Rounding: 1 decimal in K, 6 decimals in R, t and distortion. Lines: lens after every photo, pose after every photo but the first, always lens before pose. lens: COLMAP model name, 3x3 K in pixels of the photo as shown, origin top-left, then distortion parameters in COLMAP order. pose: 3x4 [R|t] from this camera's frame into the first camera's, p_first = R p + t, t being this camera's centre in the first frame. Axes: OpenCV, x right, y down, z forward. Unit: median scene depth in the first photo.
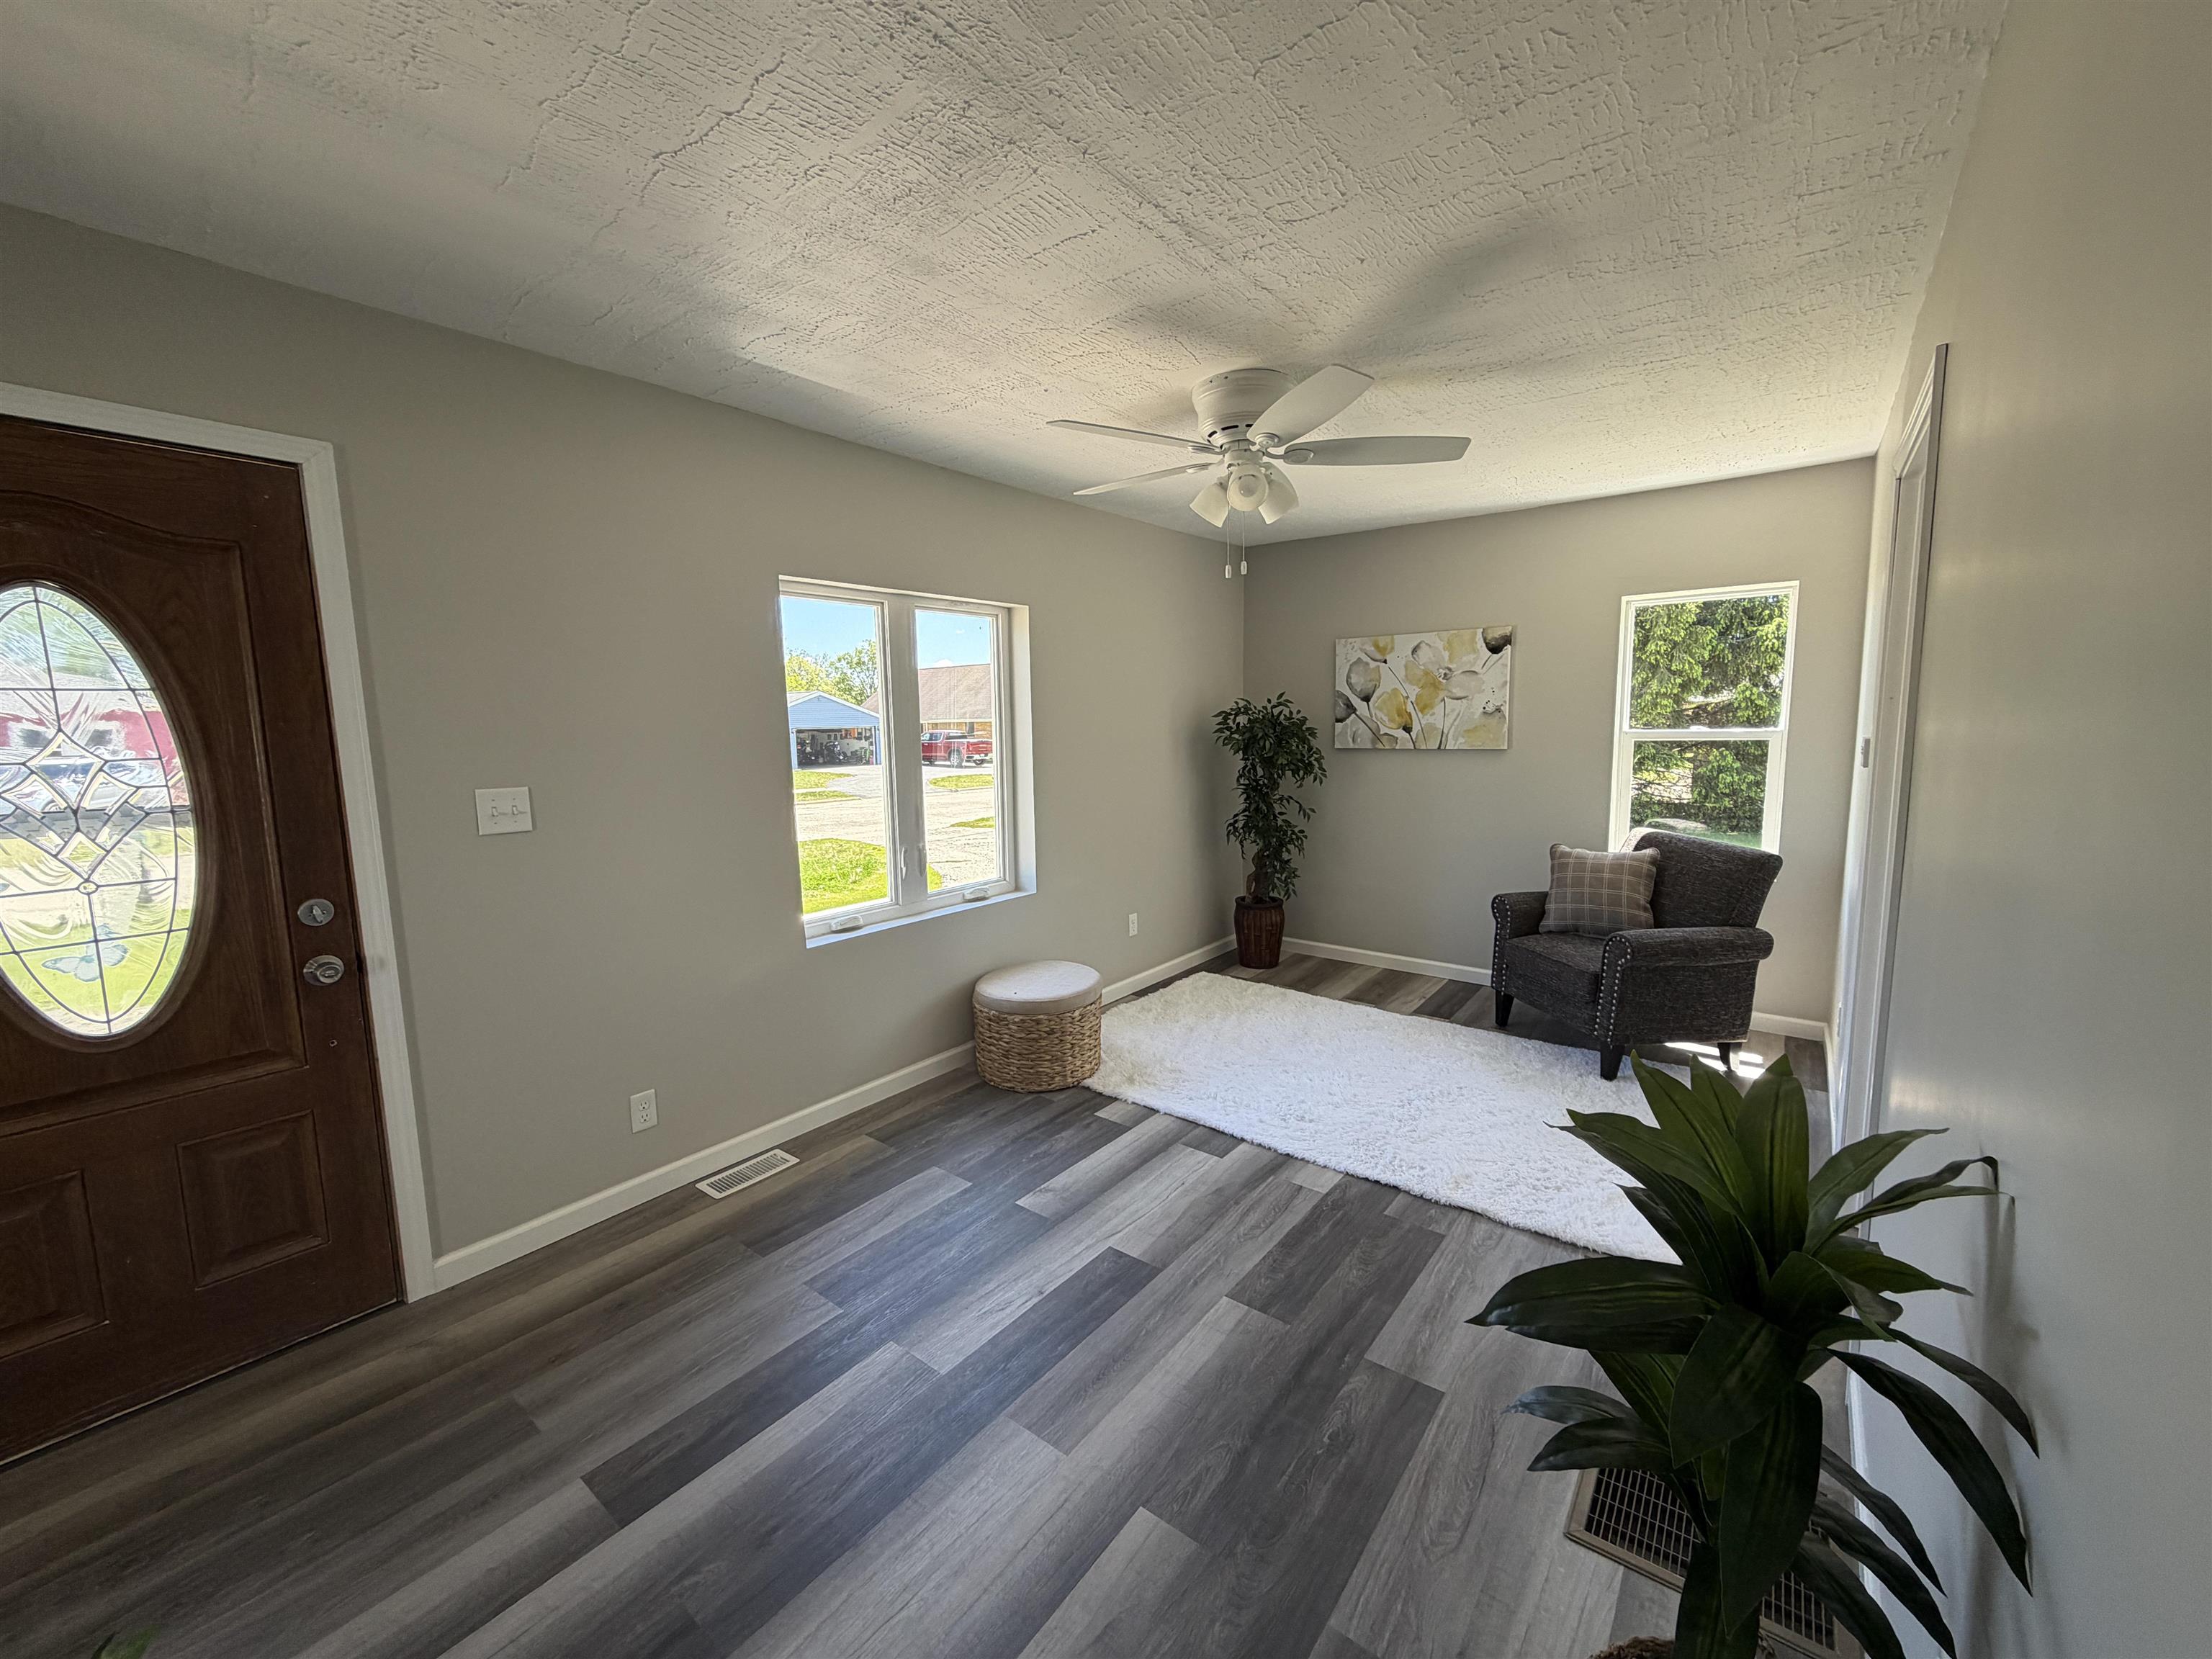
lens RADIAL K [[880.9, 0, 1100.6], [0, 880.9, 831.6], [0, 0, 1]] dist [-0.000824, 0.000117]
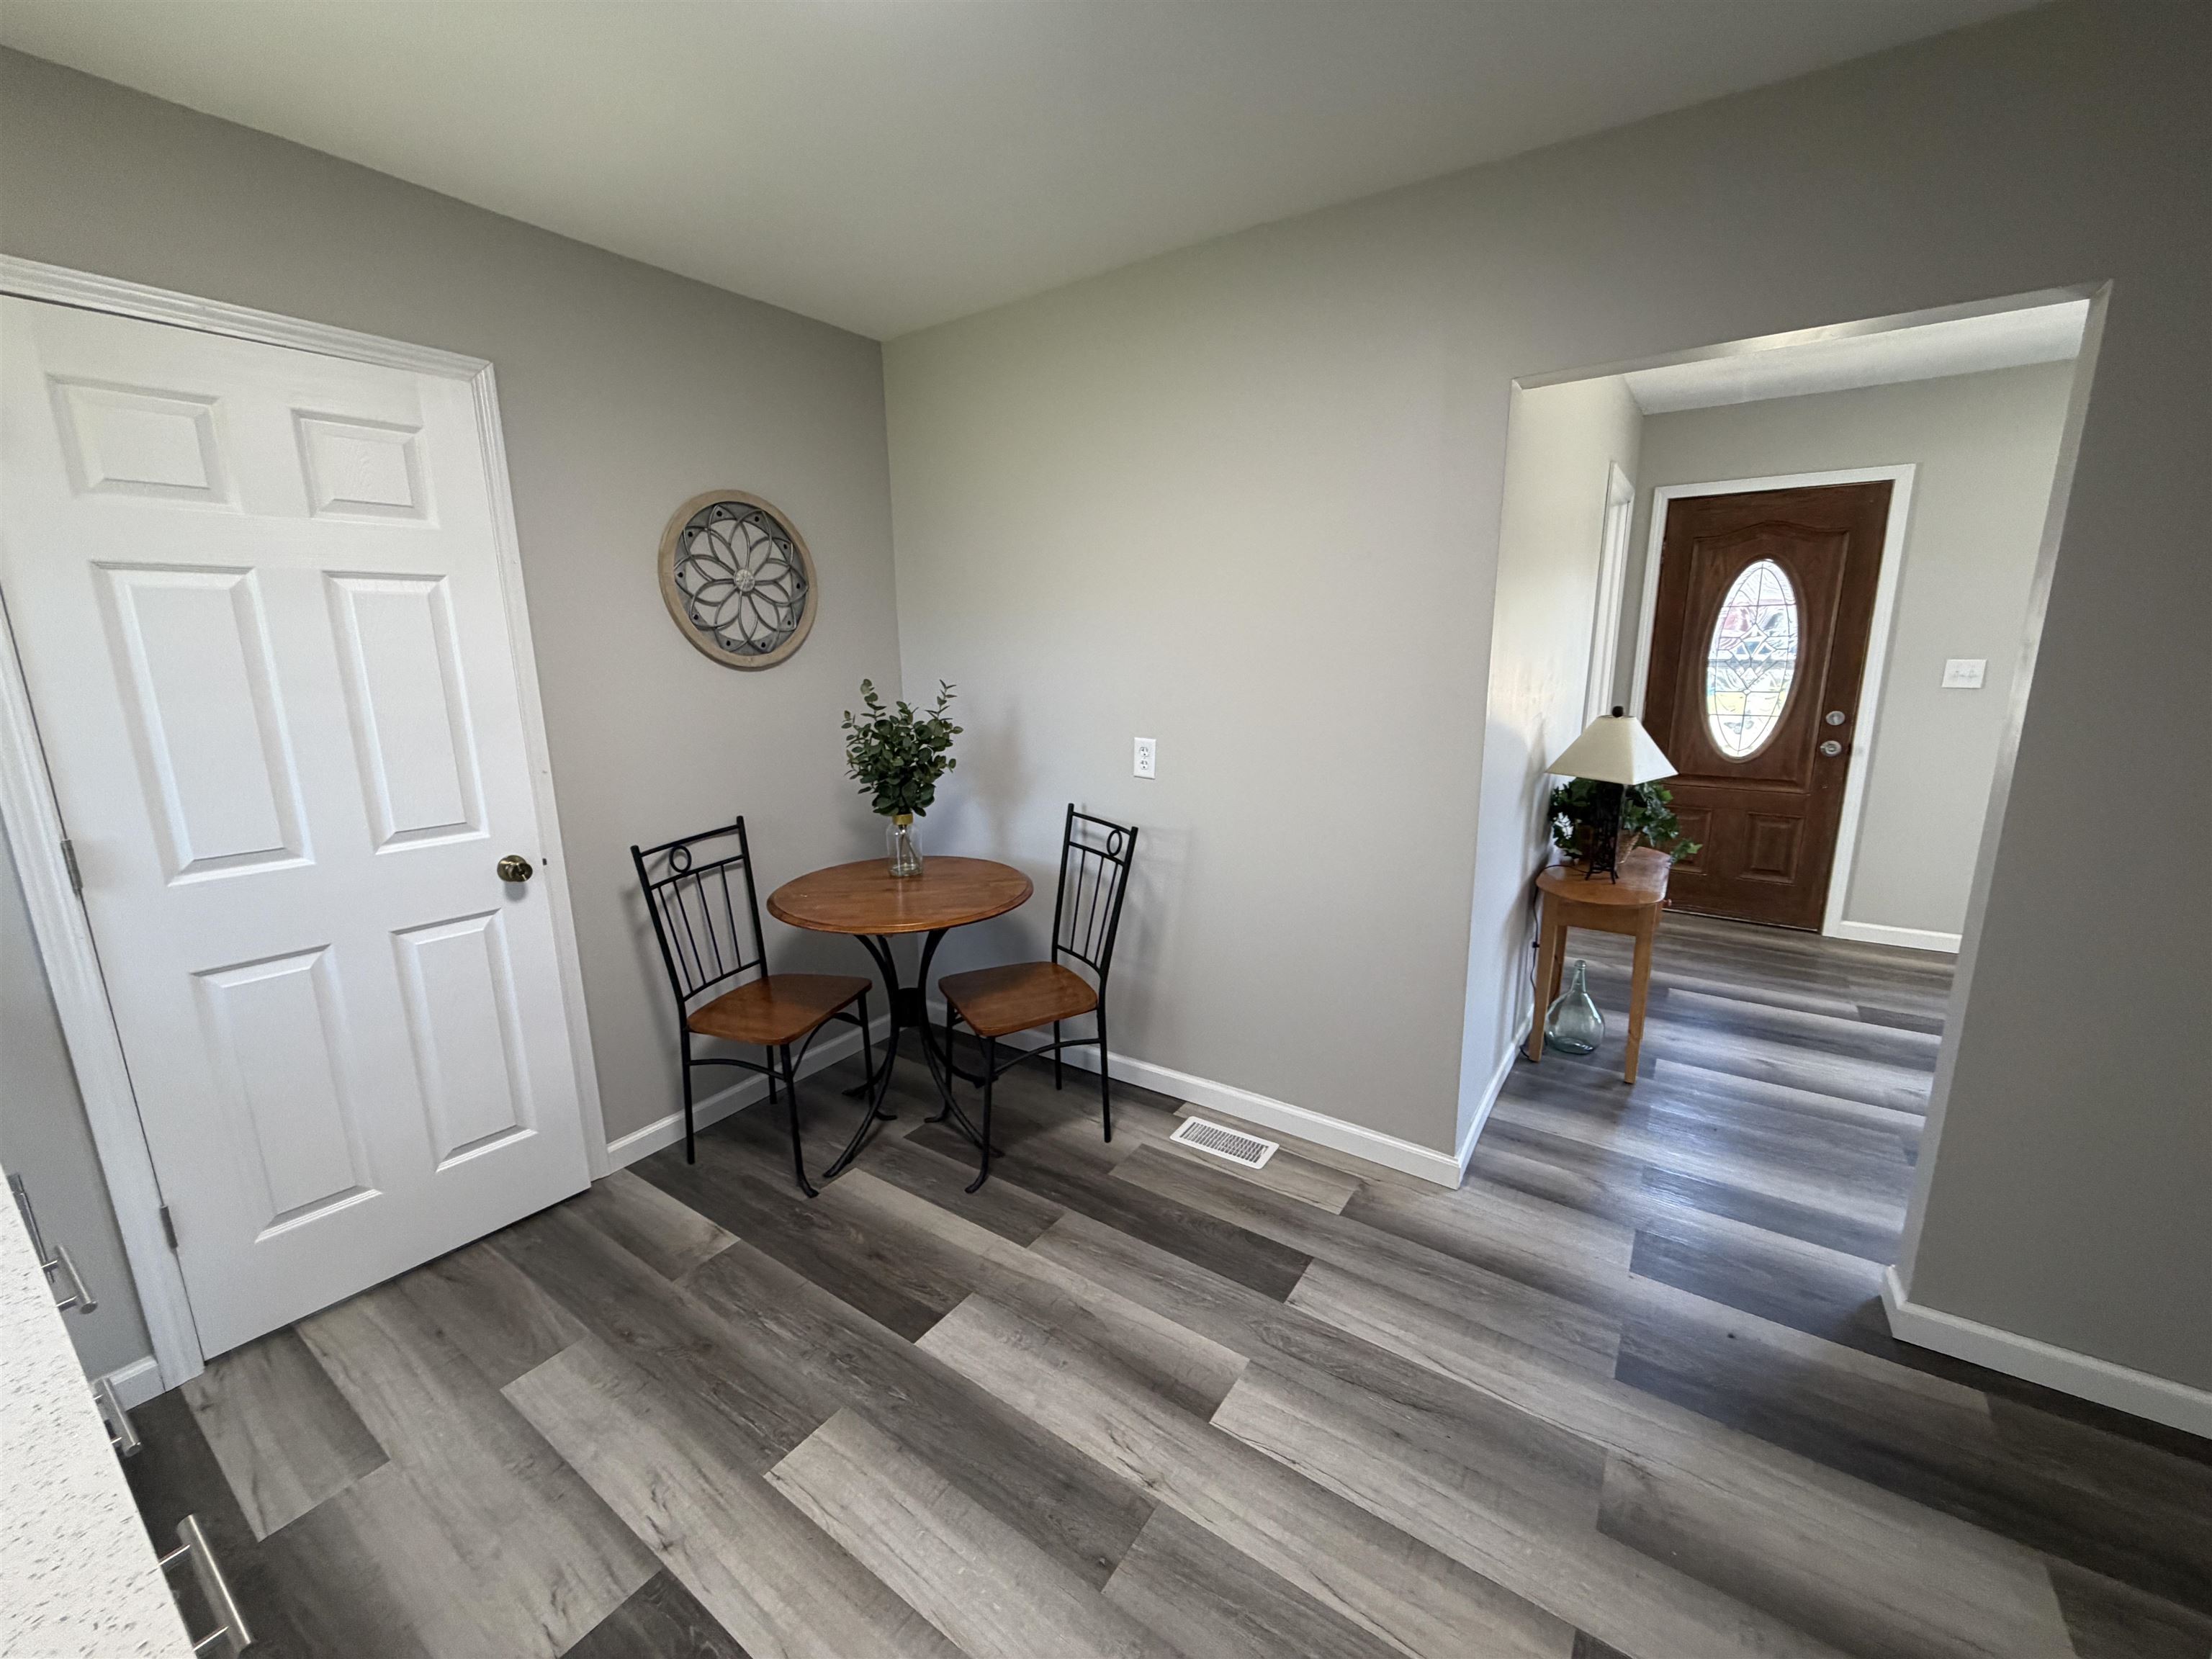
lens RADIAL K [[882.6, 0, 1101.2], [0, 882.6, 828.5], [0, 0, 1]] dist [0.002090, -0.000182]
pose [[0.060581, 0.231114, -0.971039, 0.527972], [-0.103979, 0.968994, 0.224141, 0.032061], [0.992733, 0.087389, 0.082734, -0.411695]]
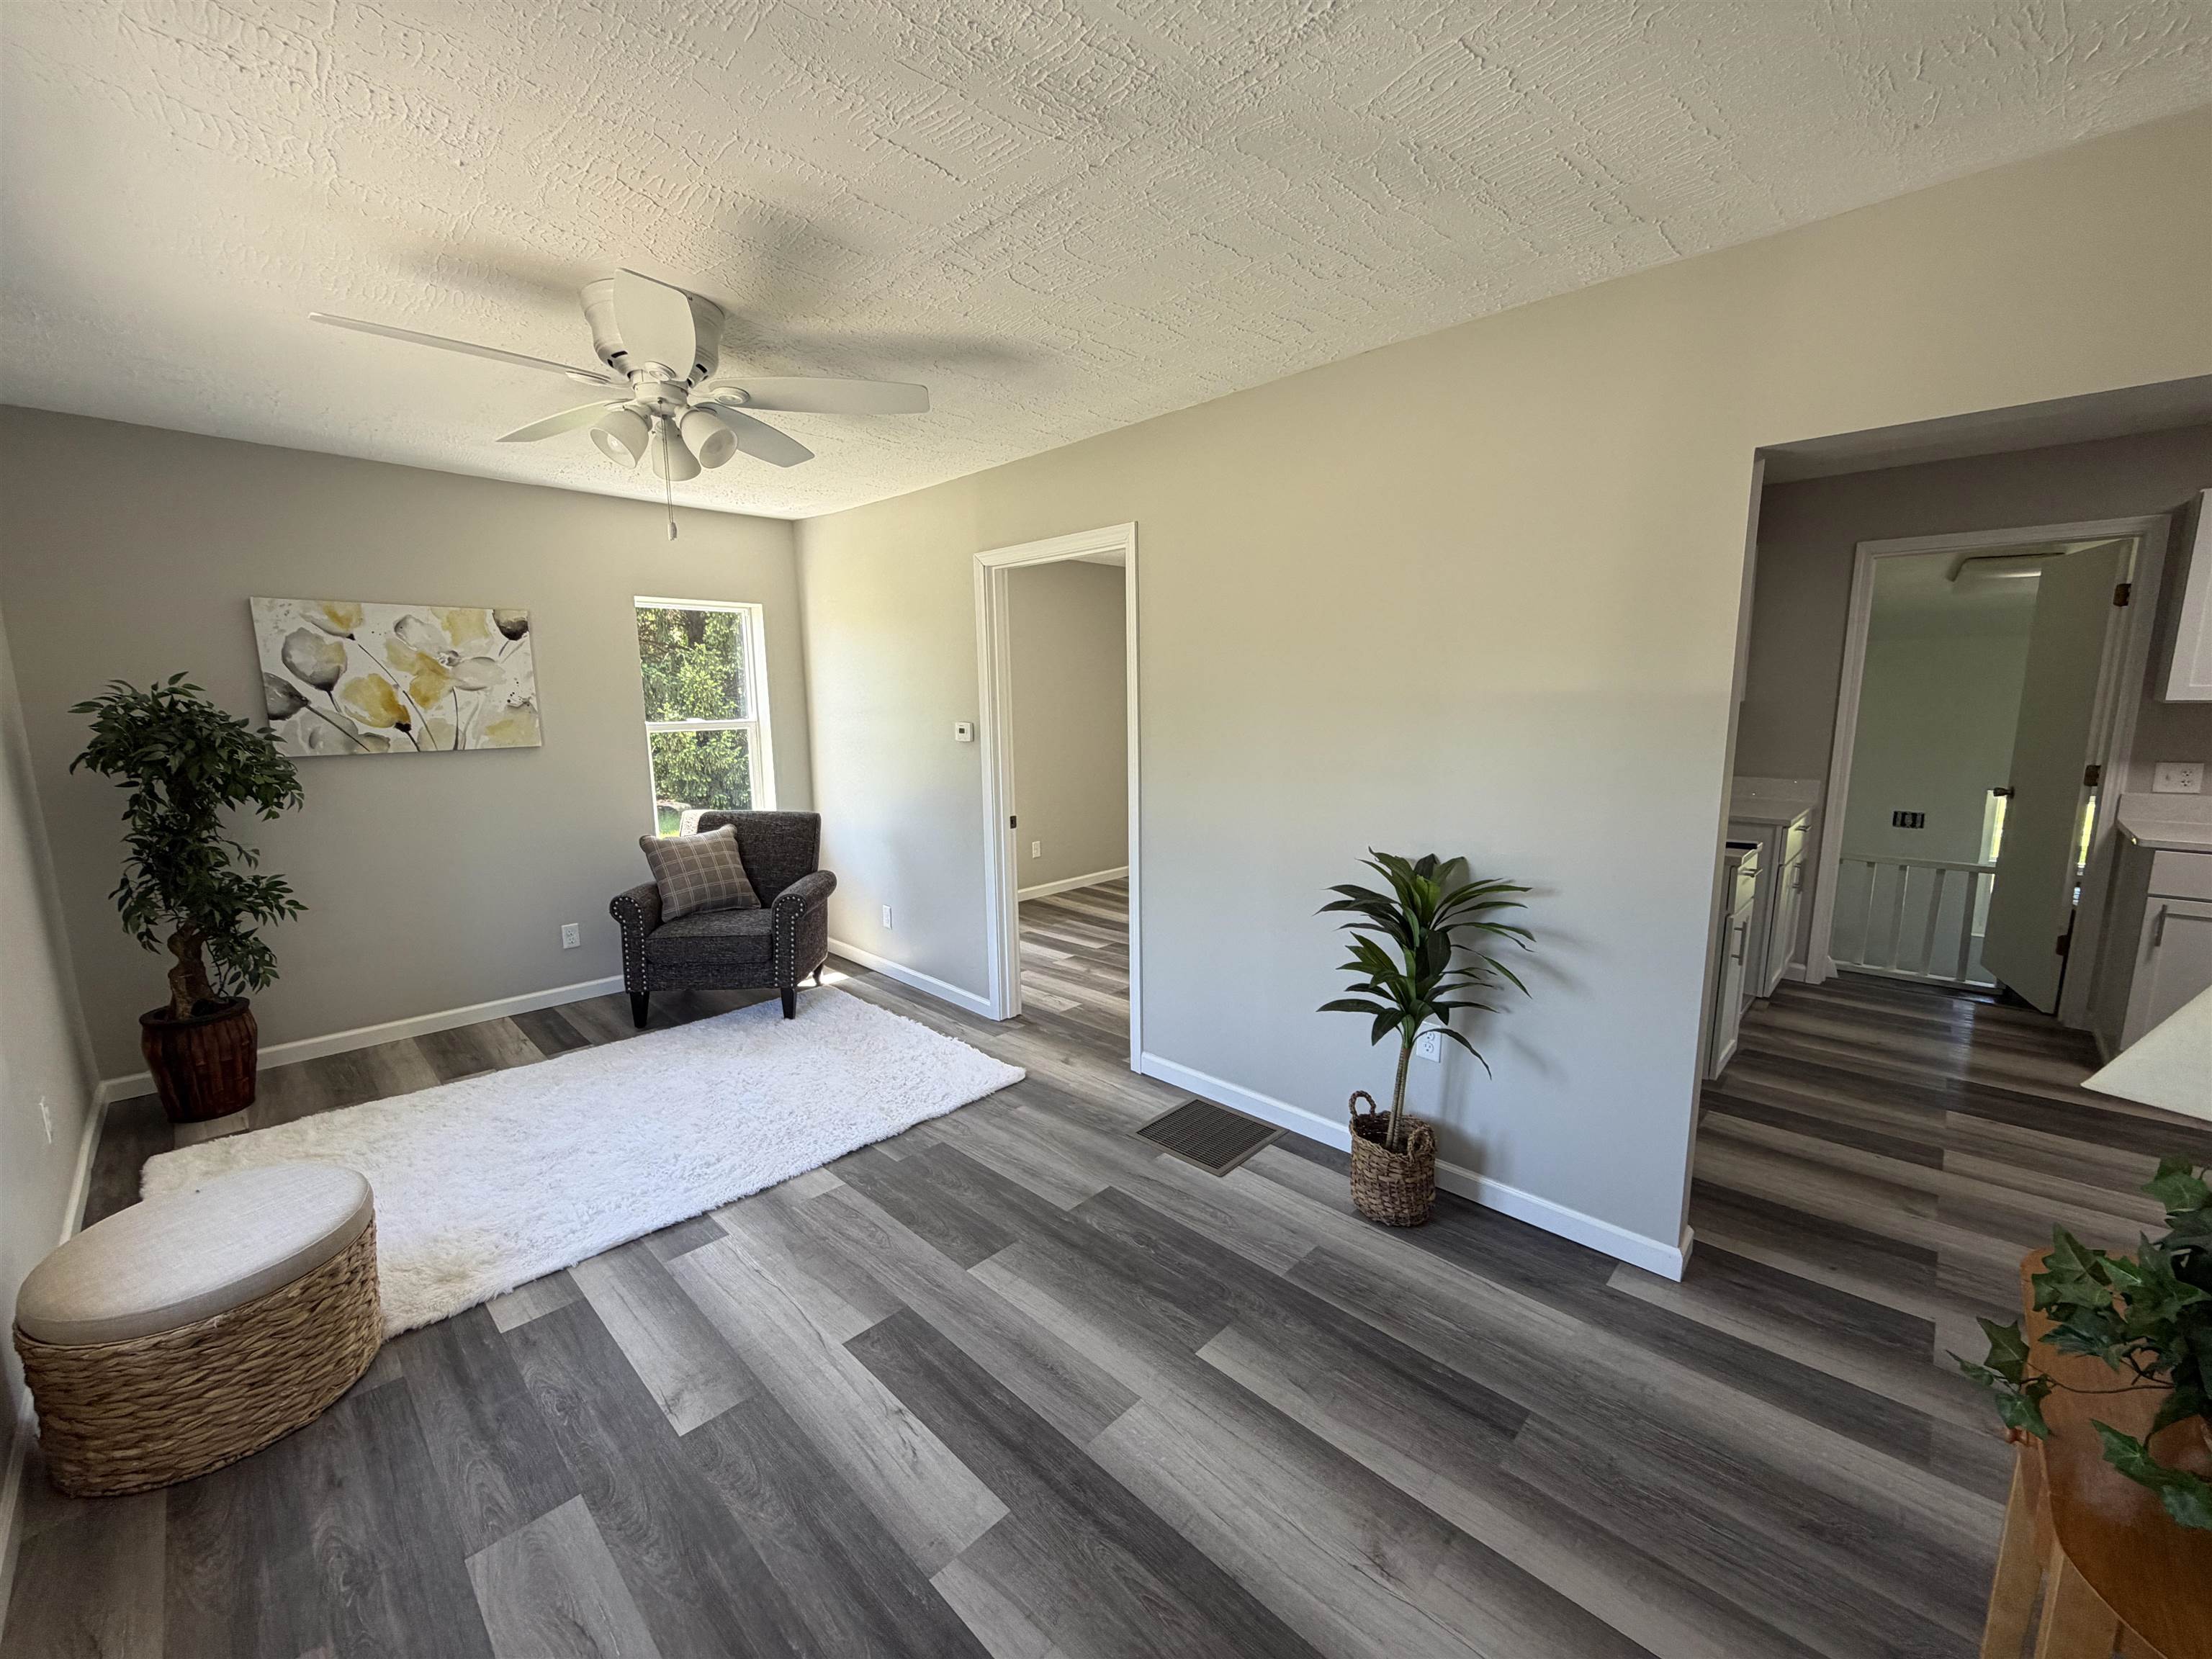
lens RADIAL K [[880.9, 0, 1100.6], [0, 880.9, 831.6], [0, 0, 1]] dist [-0.000824, 0.000117]
pose [[0.105302, -0.137176, 0.984934, -0.462485], [0.130069, 0.983831, 0.123117, -0.051225], [-0.985897, 0.115145, 0.121442, 0.384807]]
